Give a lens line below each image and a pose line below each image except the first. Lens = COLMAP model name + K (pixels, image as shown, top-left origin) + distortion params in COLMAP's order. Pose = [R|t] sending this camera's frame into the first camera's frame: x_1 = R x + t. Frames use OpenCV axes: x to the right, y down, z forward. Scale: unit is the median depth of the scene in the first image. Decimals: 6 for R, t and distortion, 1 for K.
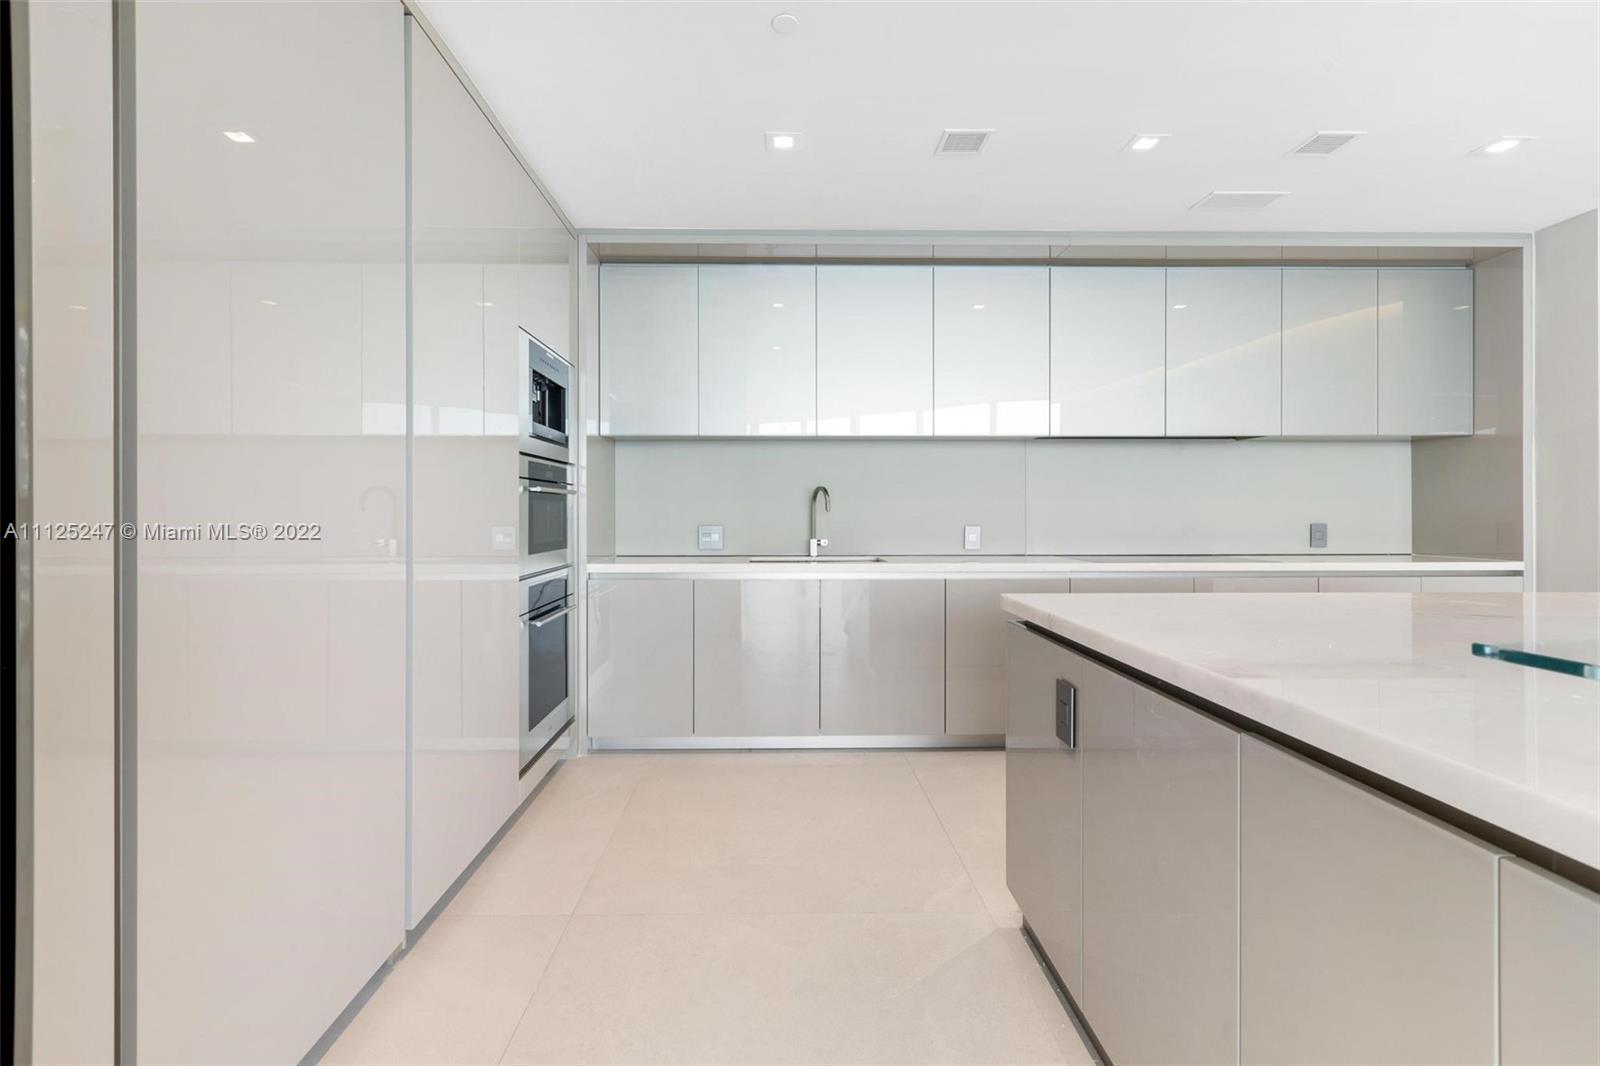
lens RADIAL K [[722.2, 0, 788.3], [0, 722.2, 515.9], [0, 0, 1]] dist [0.020582, -0.008507]
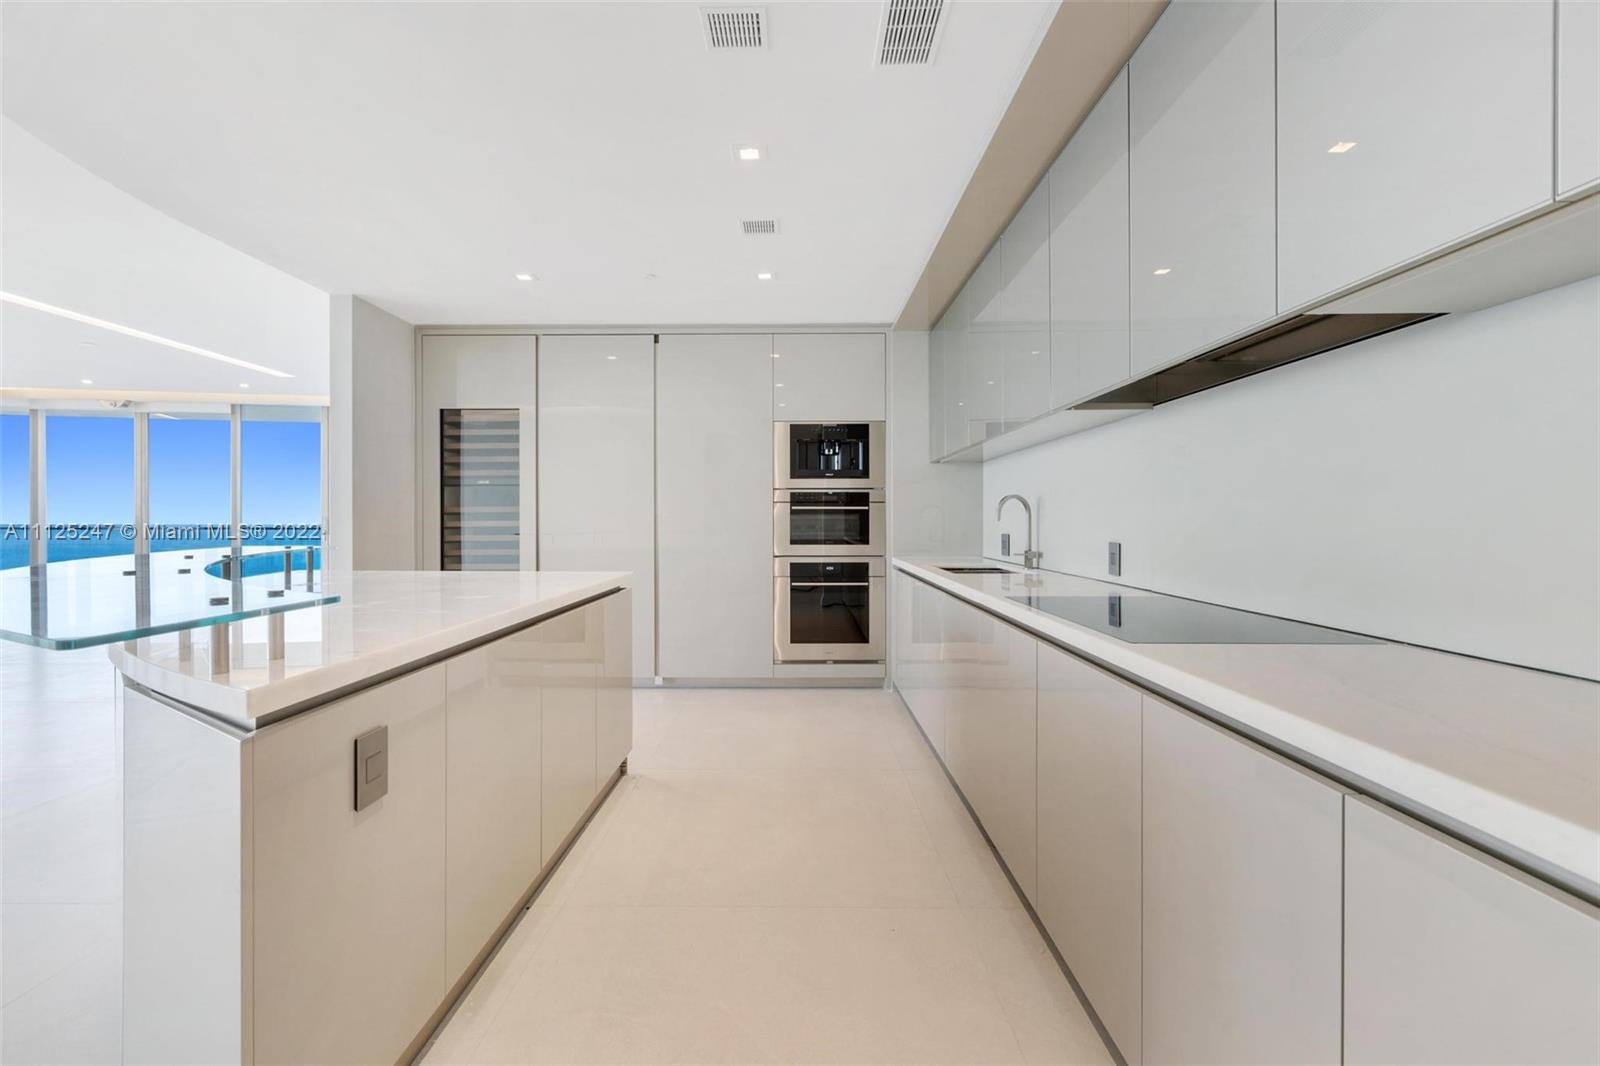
lens RADIAL K [[724.7, 0, 798.3], [0, 724.7, 513.5], [0, 0, 1]] dist [0.001880, 0.000714]
pose [[-0.022000, -0.007590, -0.999729, 1.147319], [-0.001846, 0.999970, -0.007551, -0.007552], [0.999756, 0.001679, -0.022013, 0.847332]]
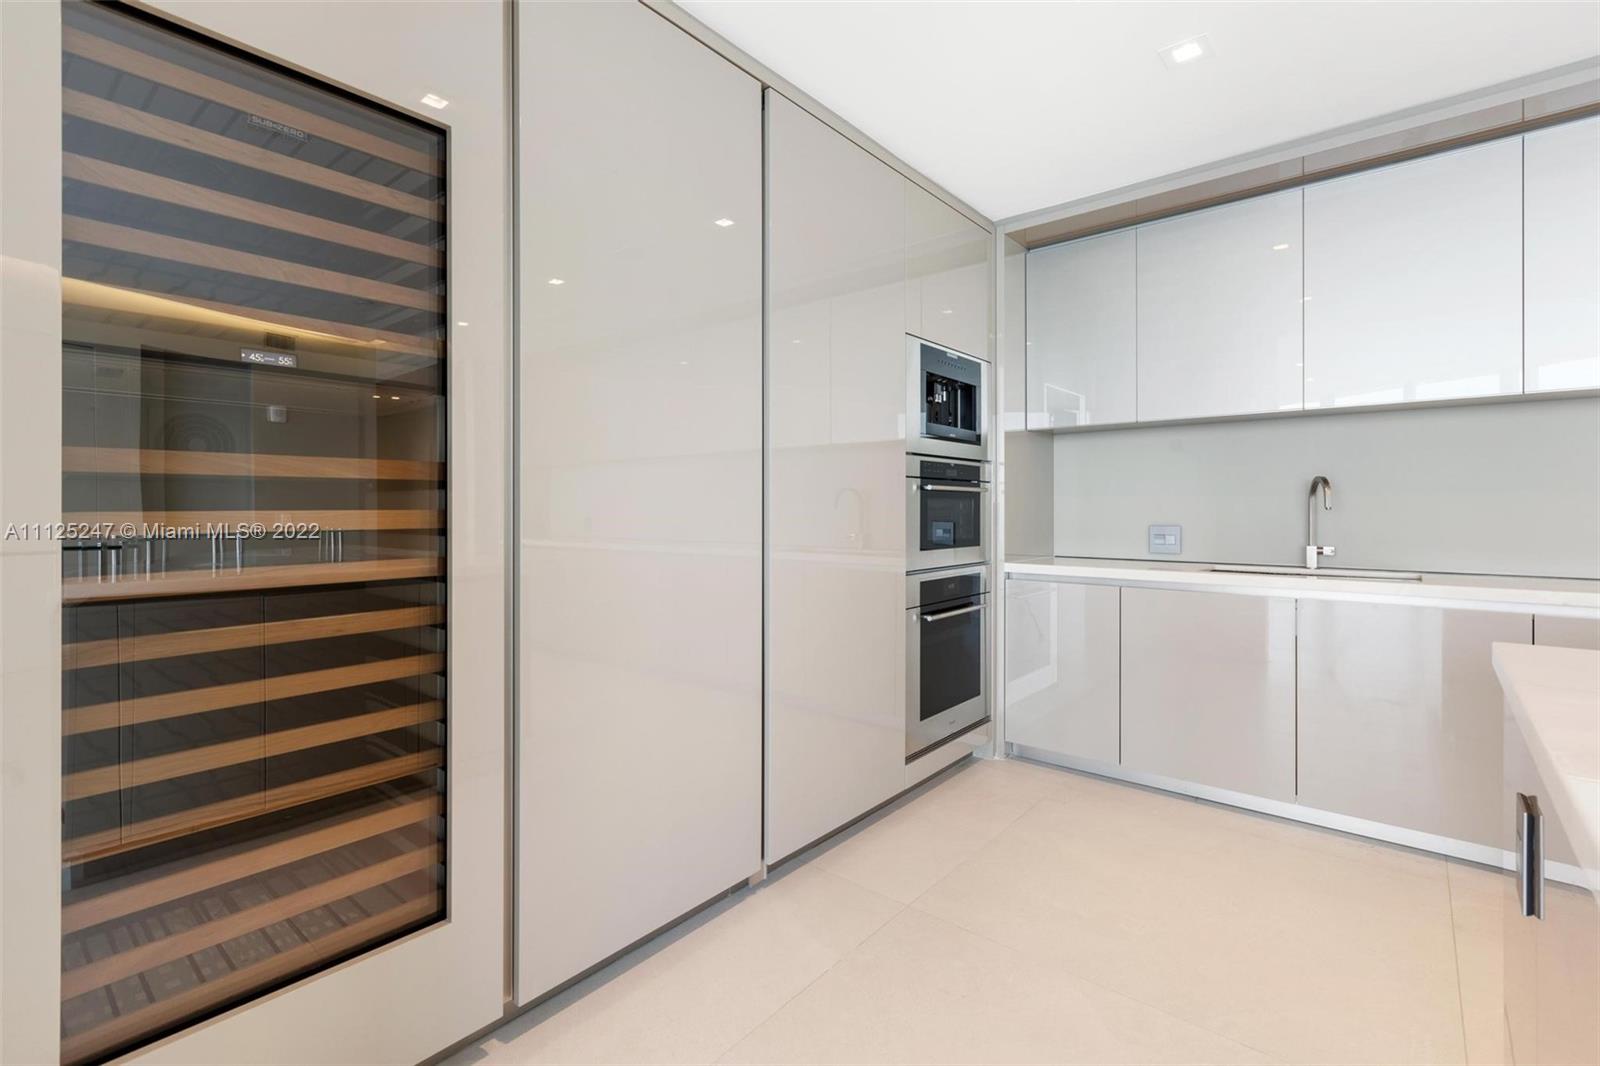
lens RADIAL K [[724.7, 0, 798.3], [0, 724.7, 513.5], [0, 0, 1]] dist [0.001880, 0.000714]
pose [[0.753915, 0.004845, -0.656954, 0.153296], [-0.004366, 0.999988, 0.002365, -0.001327], [0.656957, 0.001085, 0.753927, 0.082397]]
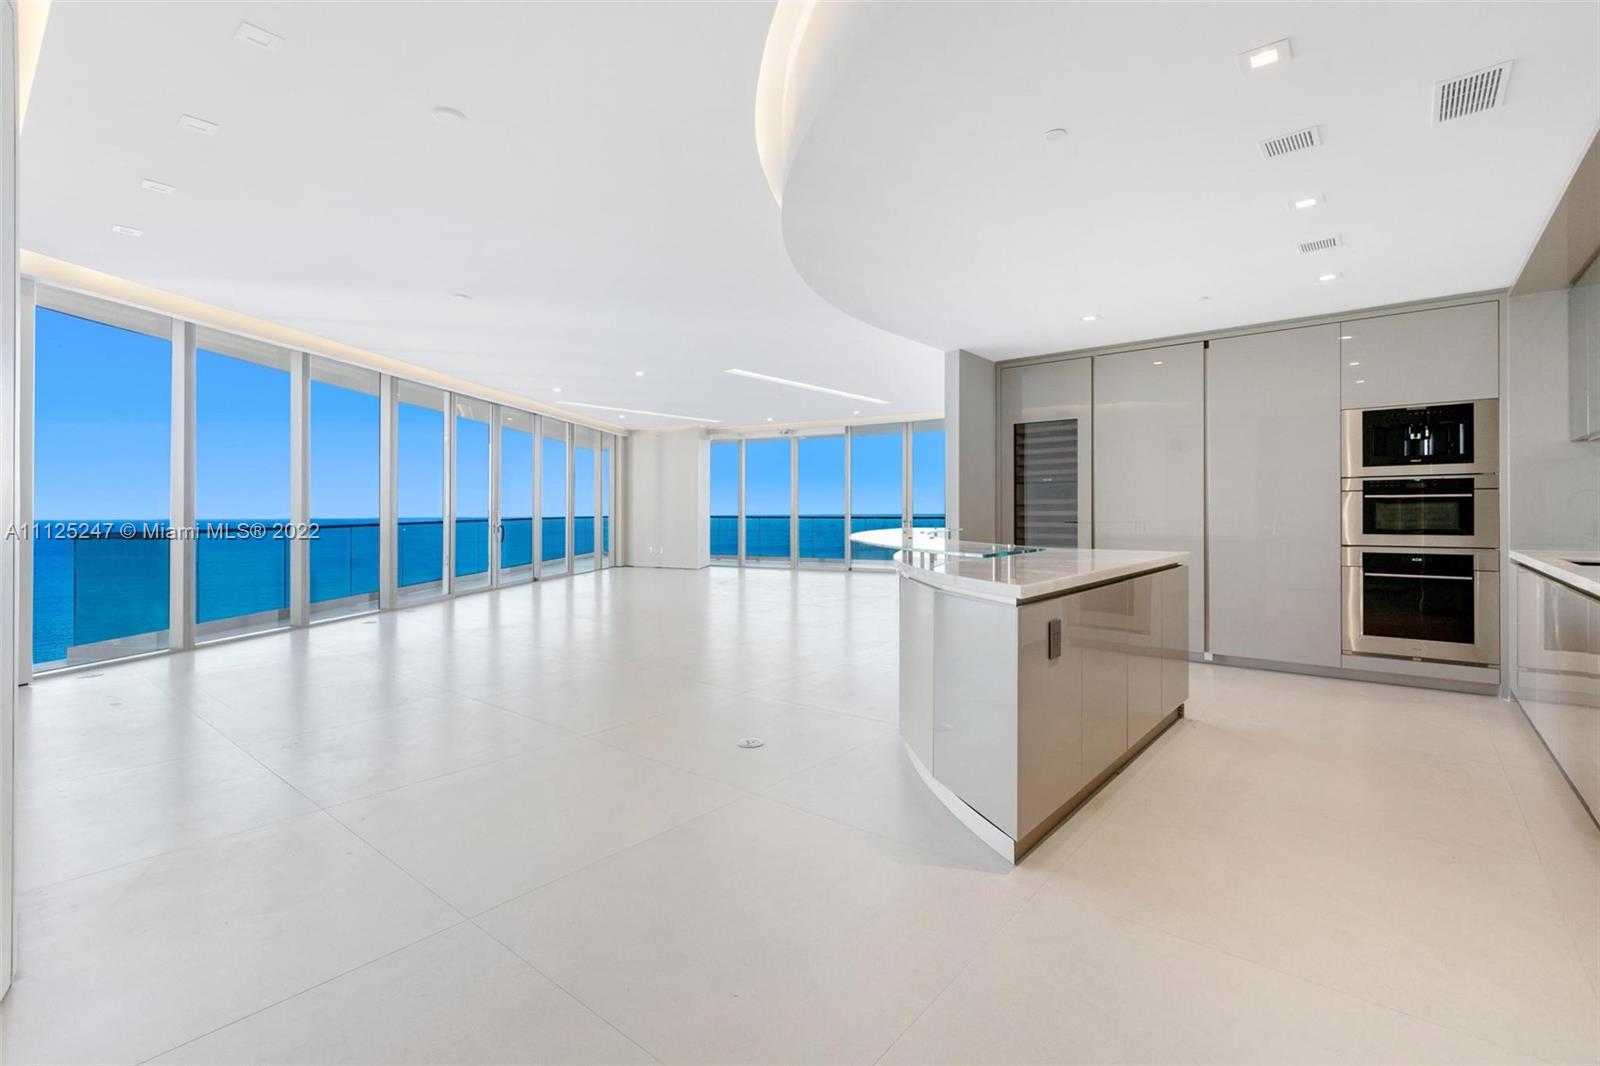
lens RADIAL K [[722.2, 0, 788.3], [0, 722.2, 515.9], [0, 0, 1]] dist [0.020582, -0.008507]
pose [[-0.660668, 0.008676, -0.750628, 1.511348], [0.003040, 0.999956, 0.008882, -0.008054], [0.750672, 0.003586, -0.660665, 0.897802]]
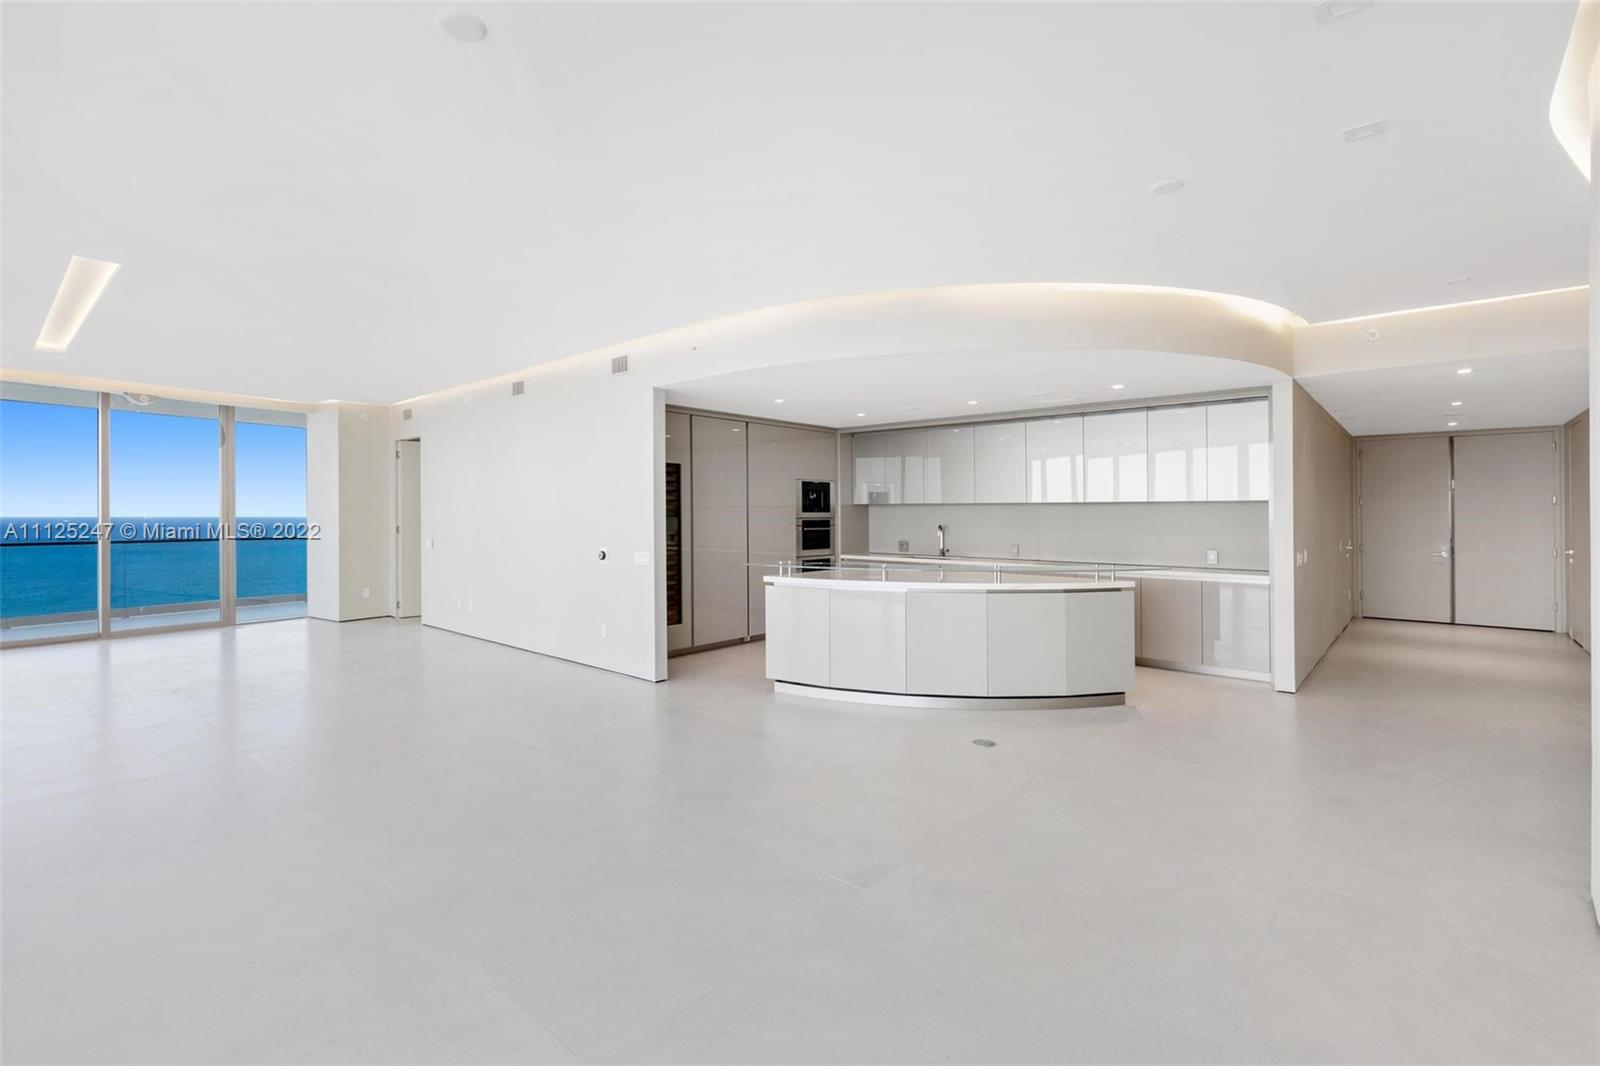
lens RADIAL K [[724.7, 0, 798.3], [0, 724.7, 513.5], [0, 0, 1]] dist [0.001880, 0.000714]
pose [[0.739633, -0.000615, -0.673011, 1.380054], [-0.001102, 0.999997, -0.002126, -0.078359], [0.673010, 0.002314, 0.739630, -1.051242]]
